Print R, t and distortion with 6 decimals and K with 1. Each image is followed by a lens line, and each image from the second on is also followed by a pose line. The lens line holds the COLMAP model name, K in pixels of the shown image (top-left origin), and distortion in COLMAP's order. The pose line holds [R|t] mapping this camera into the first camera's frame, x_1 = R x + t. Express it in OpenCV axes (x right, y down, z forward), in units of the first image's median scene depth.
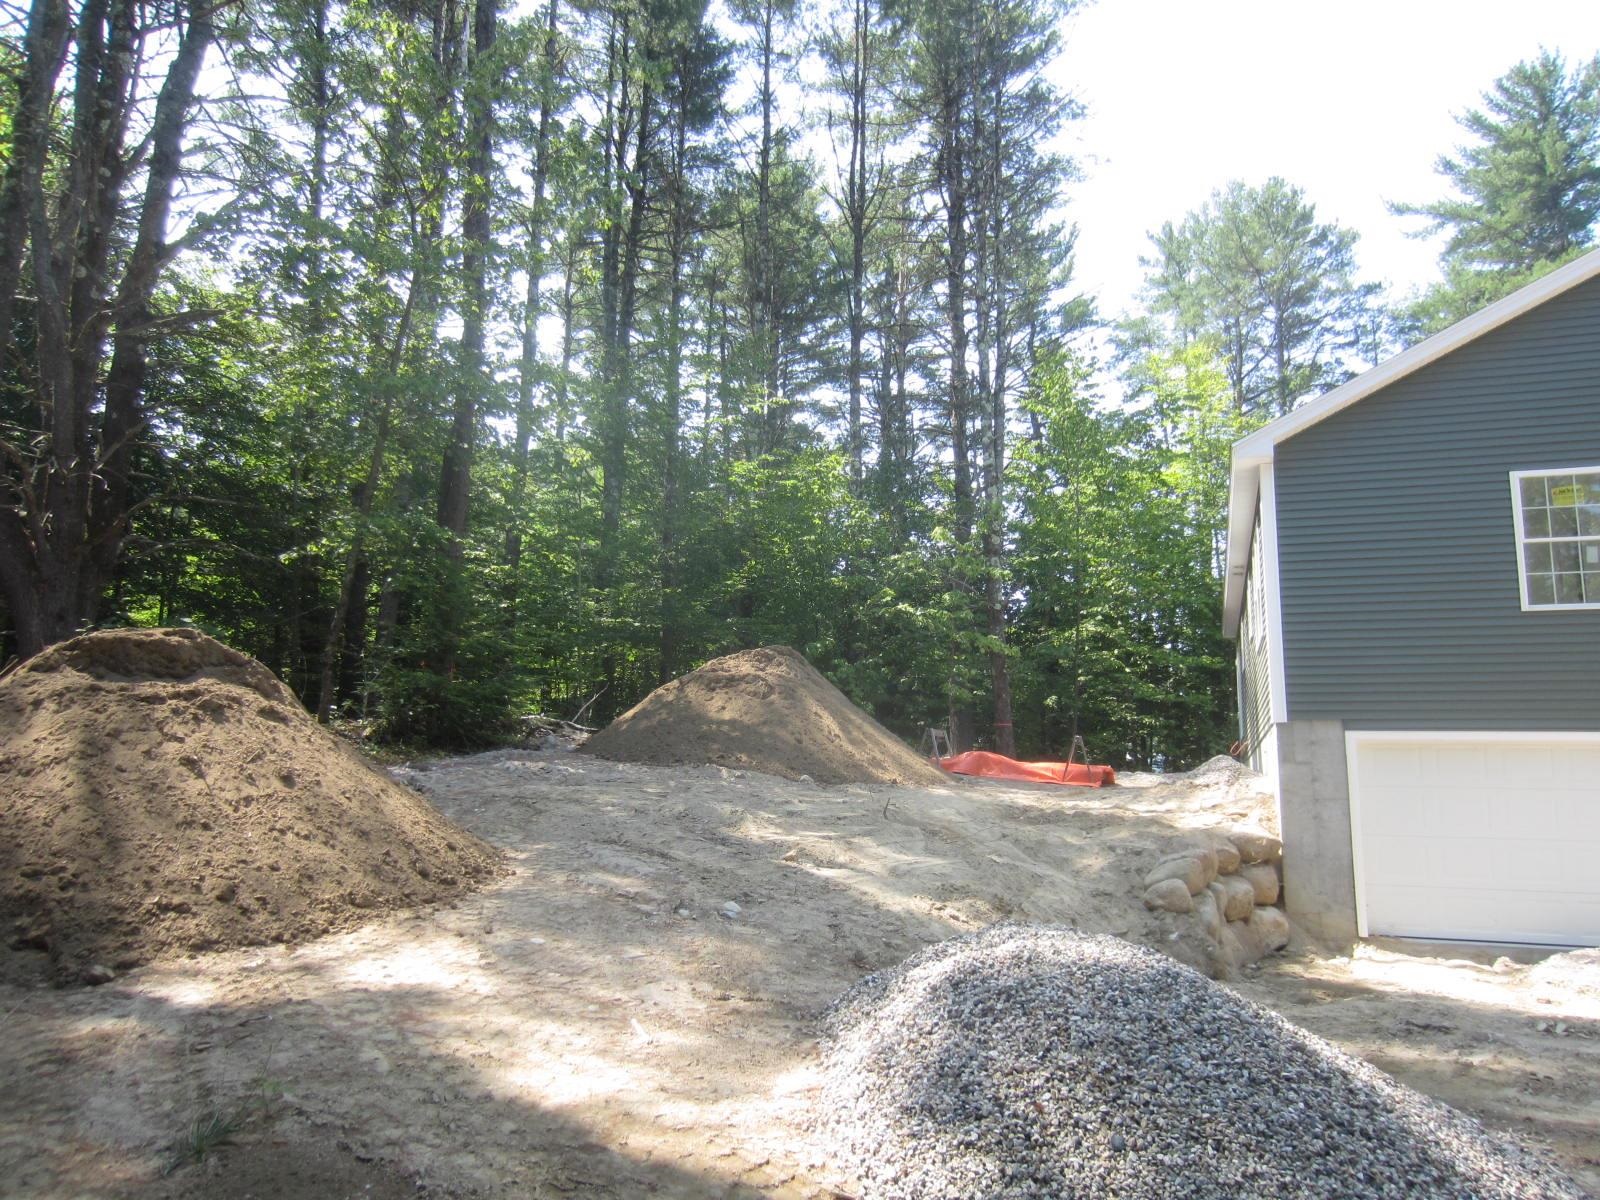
lens RADIAL K [[1157.0, 0, 800.0], [0, 1157.0, 600.0], [0, 0, 1]] dist [-0.009990, -0.003573]
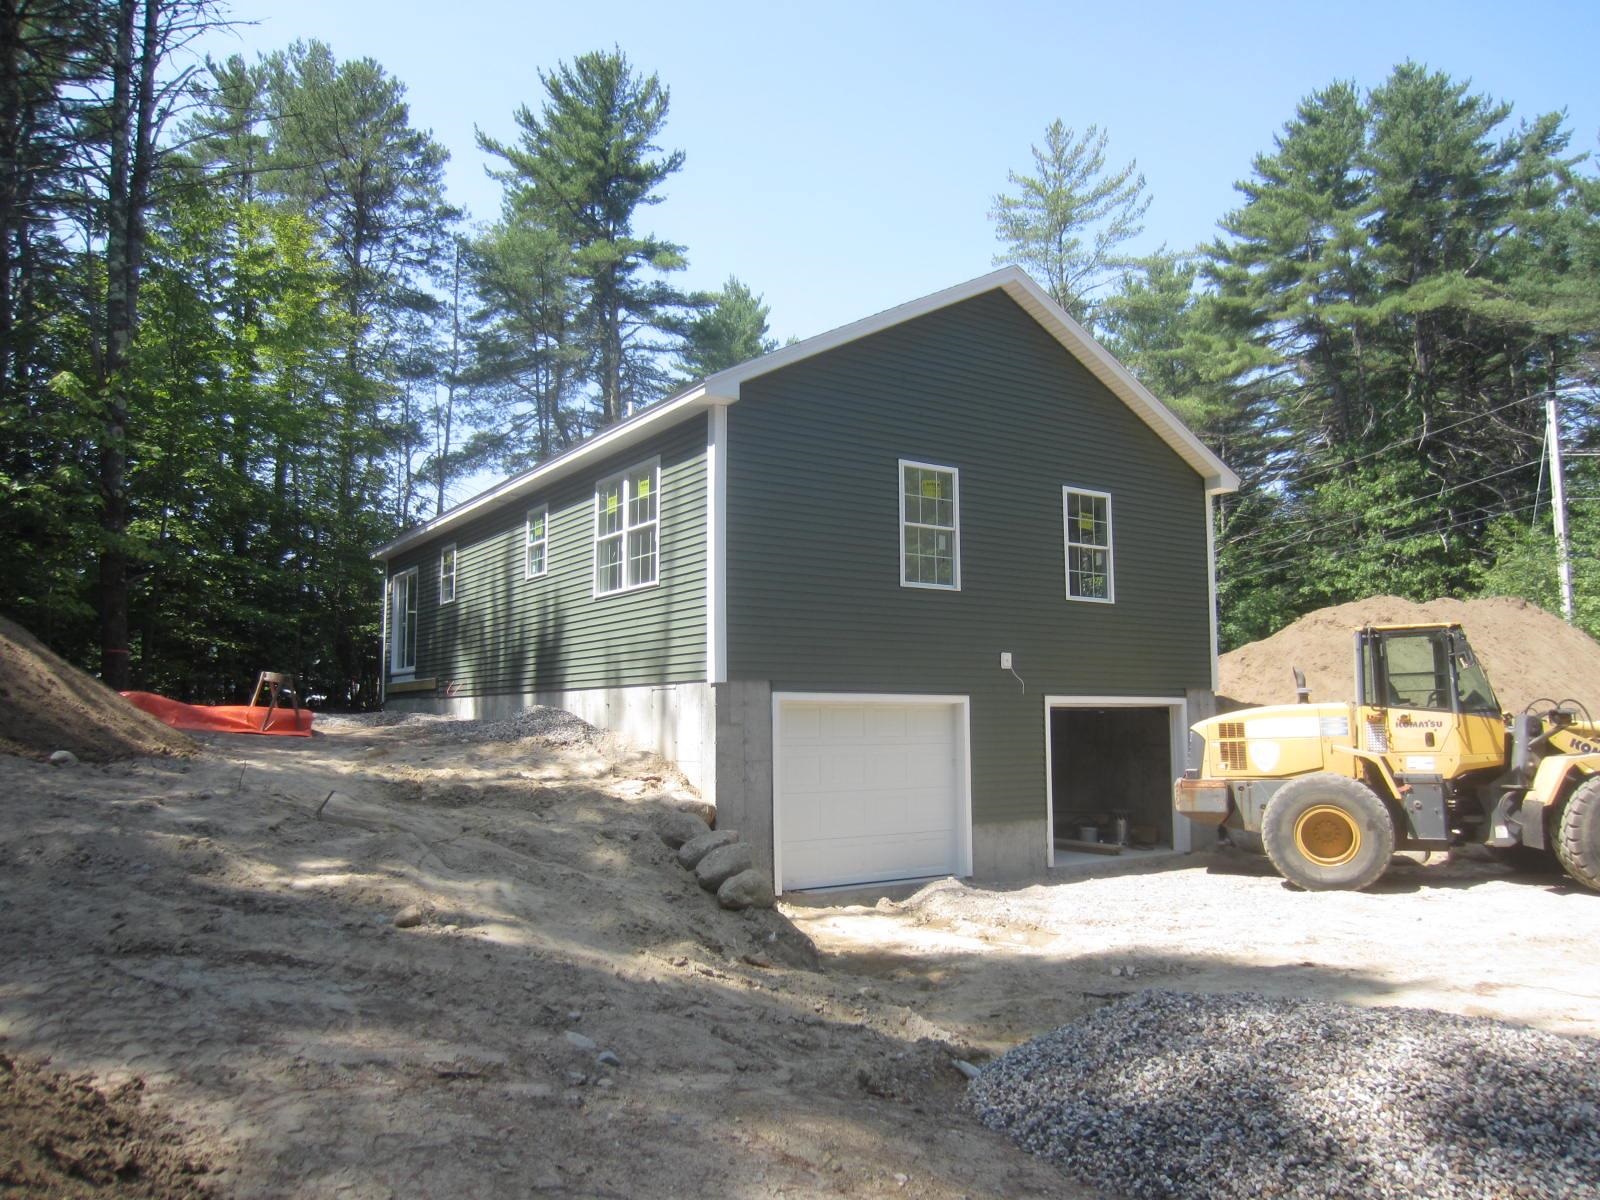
lens RADIAL K [[1157.0, 0, 800.0], [0, 1157.0, 600.0], [0, 0, 1]] dist [-0.009990, -0.003573]
pose [[0.590026, 0.057017, 0.805368, -0.114541], [-0.122143, 0.992326, 0.019231, 0.004506], [-0.798092, -0.109717, 0.592462, 0.142200]]
